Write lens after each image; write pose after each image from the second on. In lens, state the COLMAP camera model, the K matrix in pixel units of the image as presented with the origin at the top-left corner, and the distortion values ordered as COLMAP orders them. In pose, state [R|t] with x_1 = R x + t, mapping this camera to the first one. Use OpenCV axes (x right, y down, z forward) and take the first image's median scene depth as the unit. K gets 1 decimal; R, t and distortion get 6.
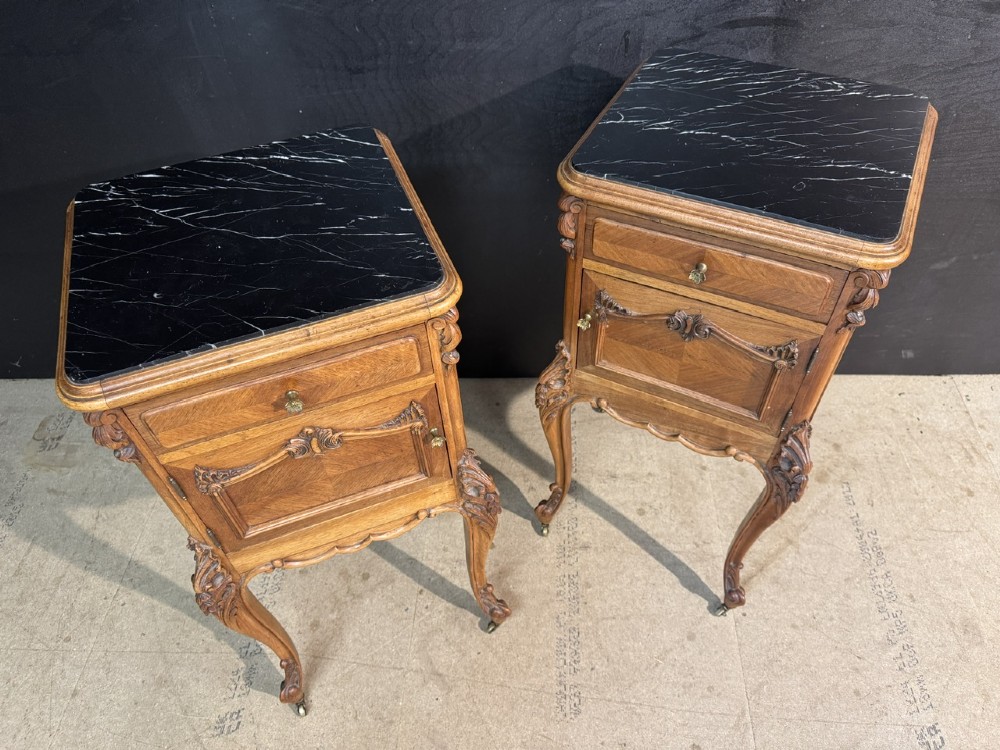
lens RADIAL K [[694.6, 0, 497.0], [0, 694.6, 368.9], [0, 0, 1]] dist [0.060446, -0.109603]
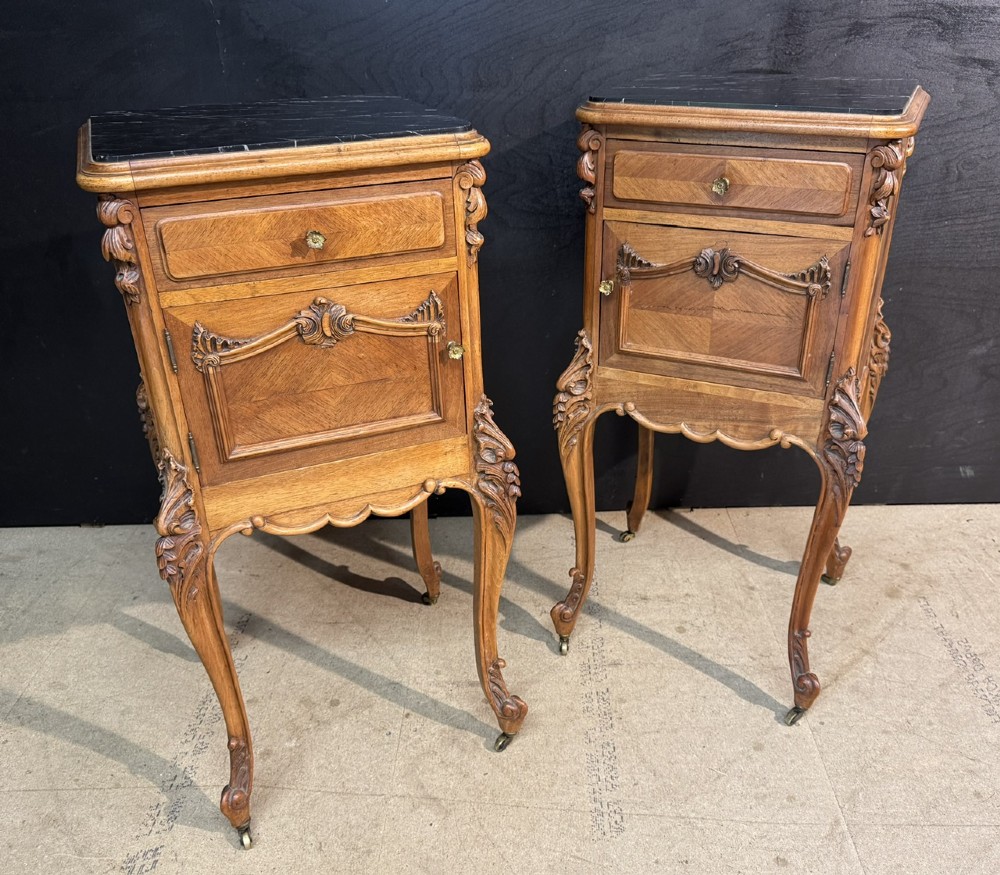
lens RADIAL K [[879.9, 0, 518.9], [0, 879.9, 442.7], [0, 0, 1]] dist [0.080522, -0.147610]
pose [[0.998344, 0.001591, 0.057504, -0.047562], [0.018670, 0.936546, -0.350049, 0.424608], [-0.054412, 0.350542, 0.934965, -0.027902]]
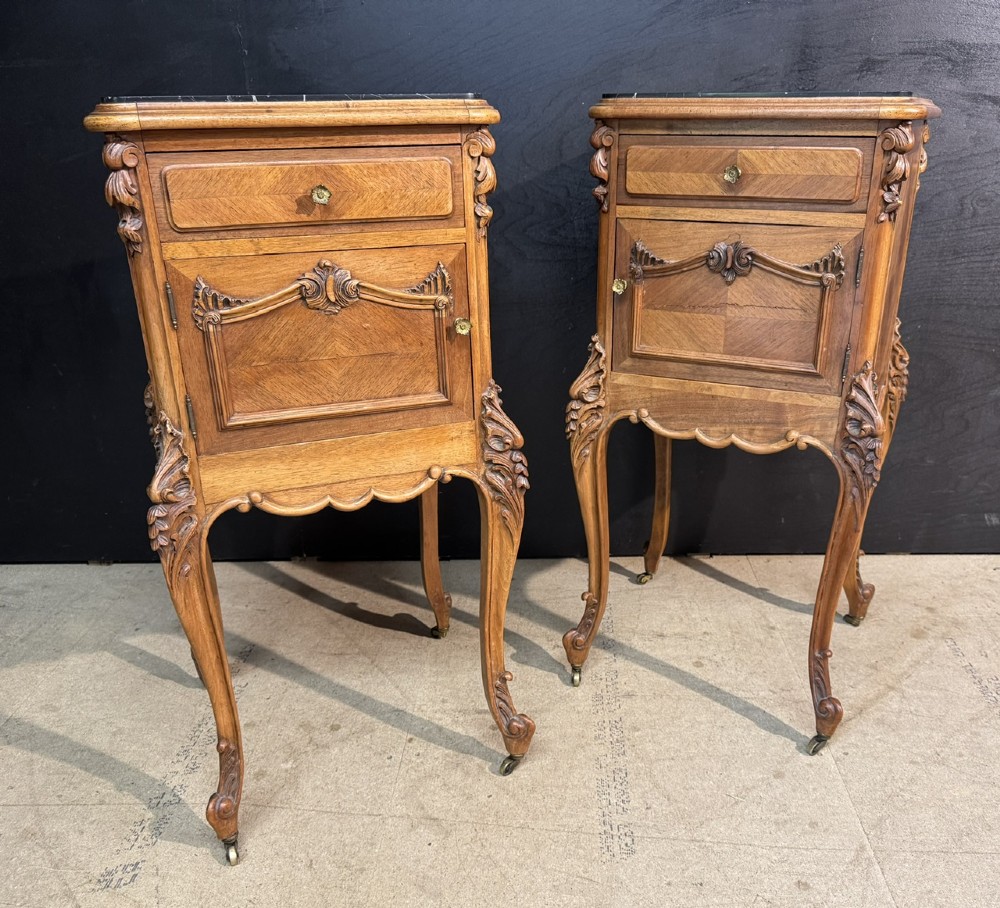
lens RADIAL K [[876.4, 0, 538.1], [0, 876.4, 477.3], [0, 0, 1]] dist [0.069558, -0.125361]
pose [[0.998683, 0.019620, 0.047405, -0.026824], [0.002925, 0.900708, -0.434416, 0.526203], [-0.051221, 0.433982, 0.899464, 0.042874]]
